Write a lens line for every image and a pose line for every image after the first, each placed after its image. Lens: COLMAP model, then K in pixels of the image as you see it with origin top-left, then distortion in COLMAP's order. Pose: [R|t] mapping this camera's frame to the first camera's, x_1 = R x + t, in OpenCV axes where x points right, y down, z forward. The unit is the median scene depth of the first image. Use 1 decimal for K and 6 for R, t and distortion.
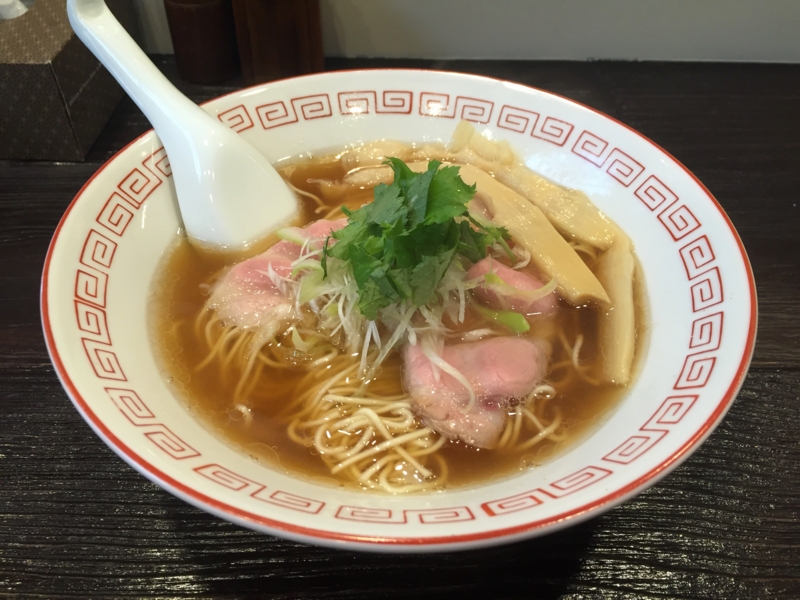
lens RADIAL K [[749.5, 0, 400.0], [0, 749.5, 300.0], [0, 0, 1]] dist [0.095301, -0.193384]
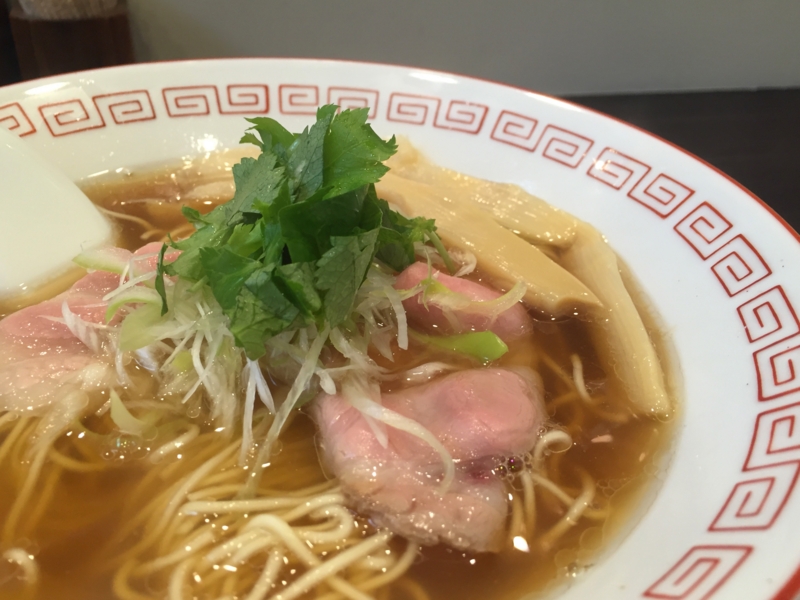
lens RADIAL K [[749.5, 0, 400.0], [0, 749.5, 300.0], [0, 0, 1]] dist [0.095301, -0.193384]
pose [[0.972872, -0.104522, 0.206388, -0.041809], [0.138846, 0.977383, -0.159513, 0.085320], [-0.185048, 0.183841, 0.965381, 0.394268]]
